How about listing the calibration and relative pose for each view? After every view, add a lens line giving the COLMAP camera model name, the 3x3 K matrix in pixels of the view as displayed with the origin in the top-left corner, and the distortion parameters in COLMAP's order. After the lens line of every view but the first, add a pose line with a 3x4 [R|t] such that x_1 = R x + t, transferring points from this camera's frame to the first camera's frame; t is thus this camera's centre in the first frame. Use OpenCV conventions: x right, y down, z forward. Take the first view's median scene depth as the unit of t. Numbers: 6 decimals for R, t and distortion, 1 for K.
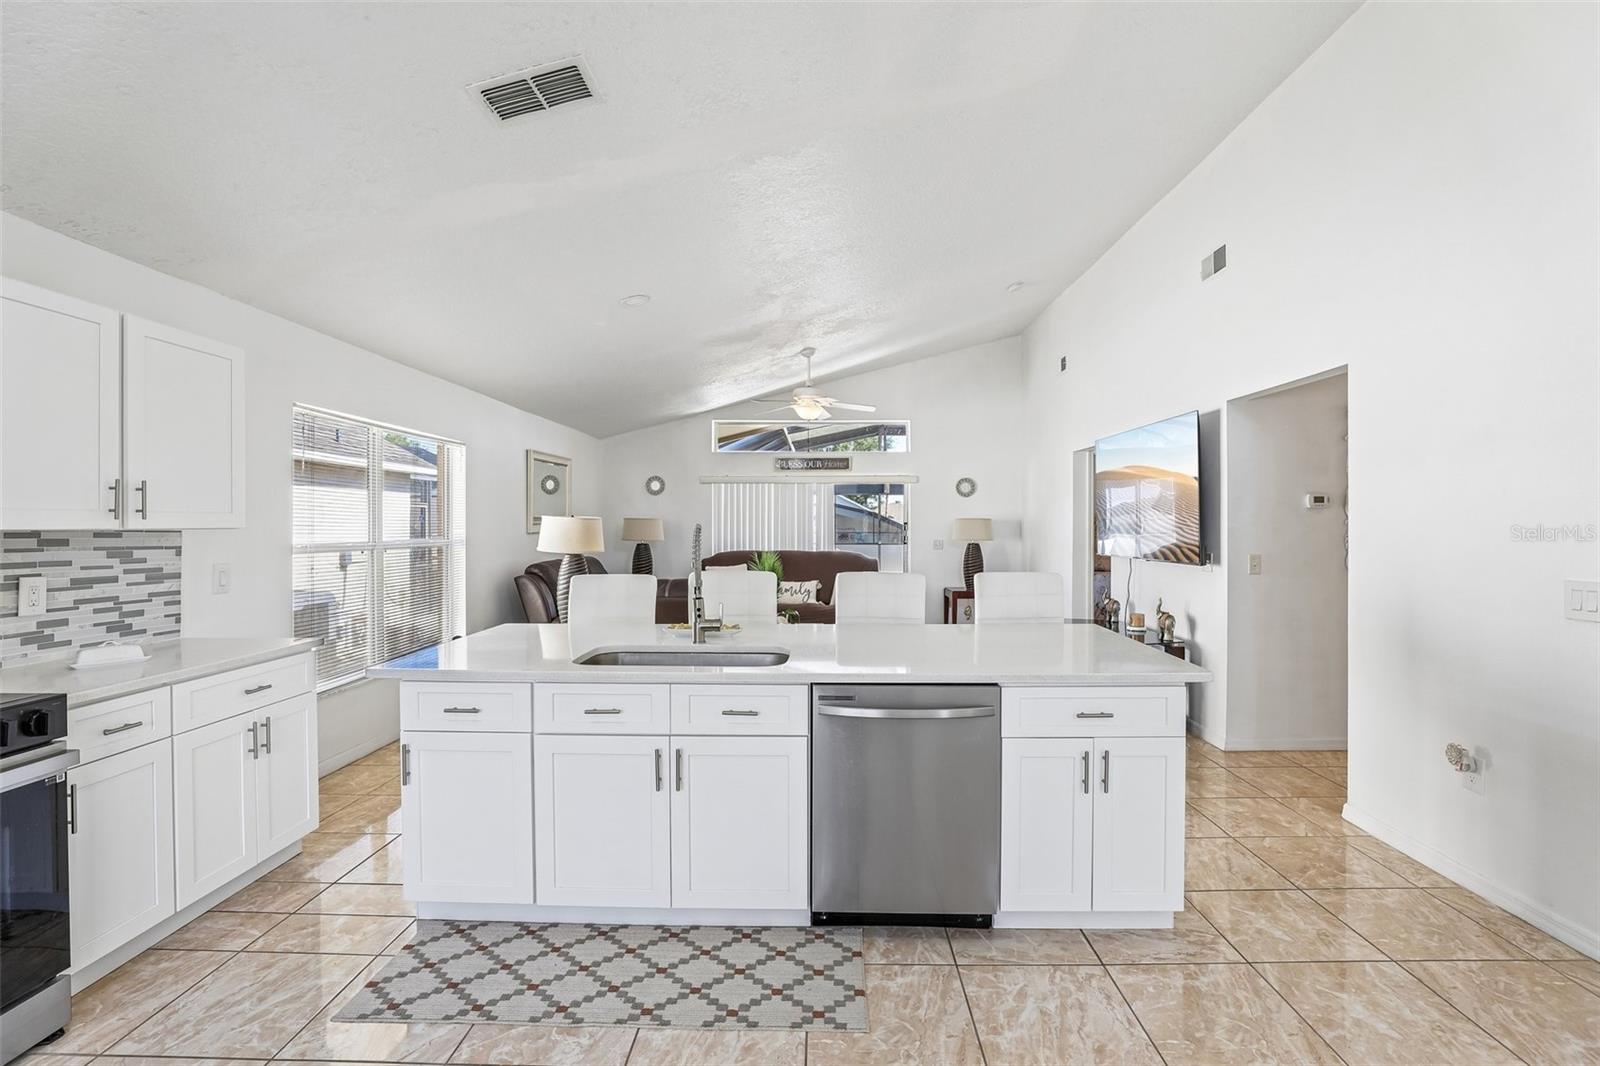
lens RADIAL K [[733.1, 0, 813.0], [0, 733.1, 521.9], [0, 0, 1]] dist [-0.045062, 0.012665]
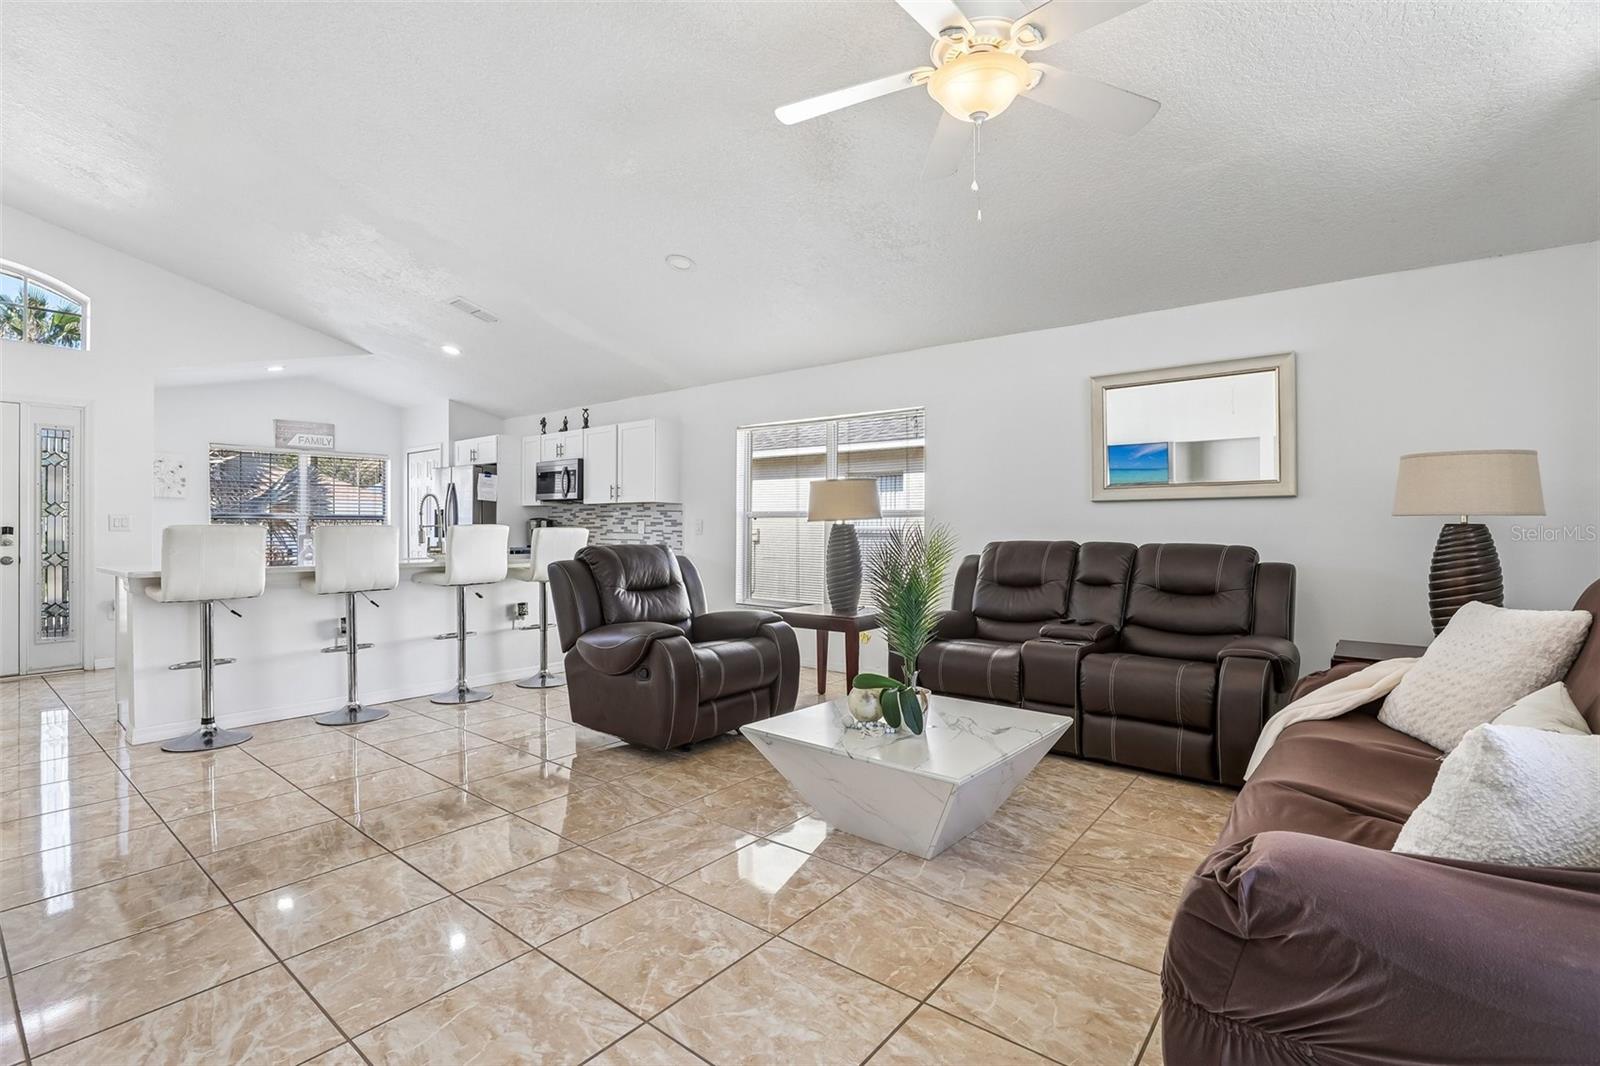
lens RADIAL K [[733.1, 0, 804.5], [0, 733.1, 535.1], [0, 0, 1]] dist [-0.045062, 0.012665]
pose [[-0.608863, 0.008417, -0.793230, 0.751446], [0.001053, 0.999951, 0.009802, 0.098236], [0.793274, 0.005133, -0.608843, 2.976043]]
